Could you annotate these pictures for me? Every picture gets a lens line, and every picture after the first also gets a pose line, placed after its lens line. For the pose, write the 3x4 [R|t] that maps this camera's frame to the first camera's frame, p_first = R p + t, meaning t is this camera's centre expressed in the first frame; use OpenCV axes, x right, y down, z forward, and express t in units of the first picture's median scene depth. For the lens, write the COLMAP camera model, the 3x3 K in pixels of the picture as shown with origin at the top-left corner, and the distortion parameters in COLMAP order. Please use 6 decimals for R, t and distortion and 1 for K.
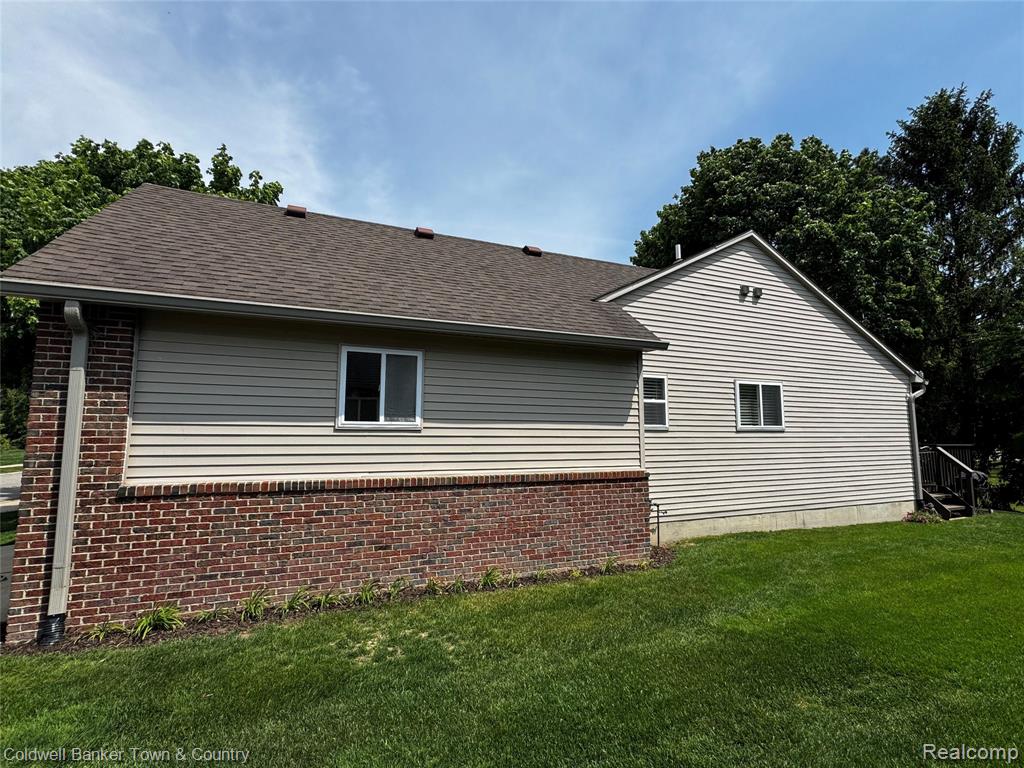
lens RADIAL K [[485.2, 0, 512.0], [0, 485.2, 384.0], [0, 0, 1]] dist [-0.003691, -0.000527]
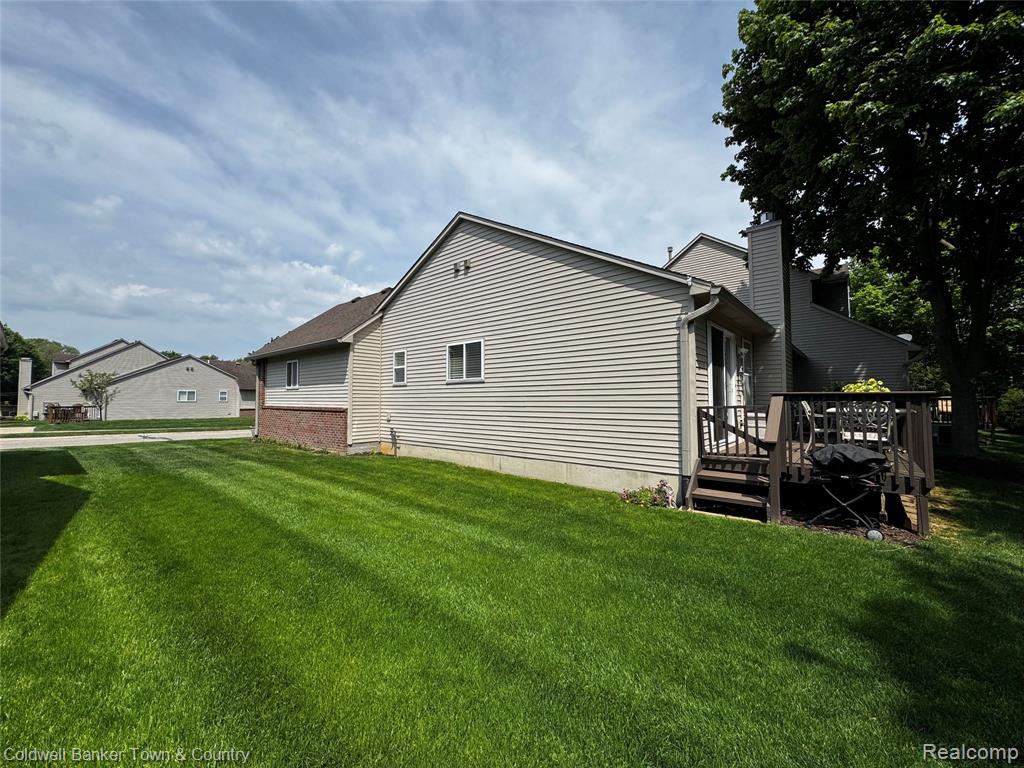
lens RADIAL K [[409.8, 0, 512.0], [0, 409.8, 384.0], [0, 0, 1]] dist [-0.000485, -0.000038]
pose [[0.442315, -0.041578, -0.895895, 1.480933], [0.092859, 0.995679, -0.000364, 0.112108], [0.892040, -0.083031, 0.444265, 0.661822]]
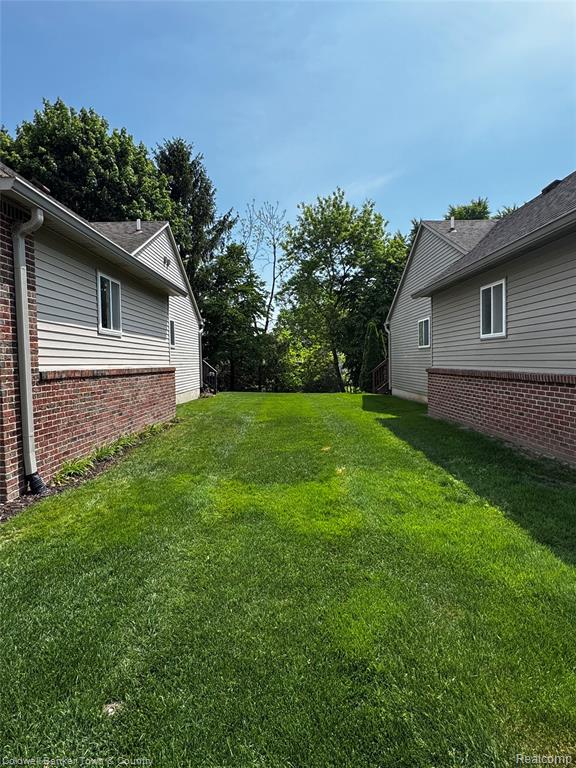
lens RADIAL K [[459.4, 0, 288.0], [0, 459.4, 384.0], [0, 0, 1]] dist [-0.000394, -0.000153]
pose [[0.364167, -0.033728, 0.930723, -0.831502], [-0.129555, 0.987793, 0.086487, 0.032480], [-0.922279, -0.152075, 0.355352, 0.016986]]
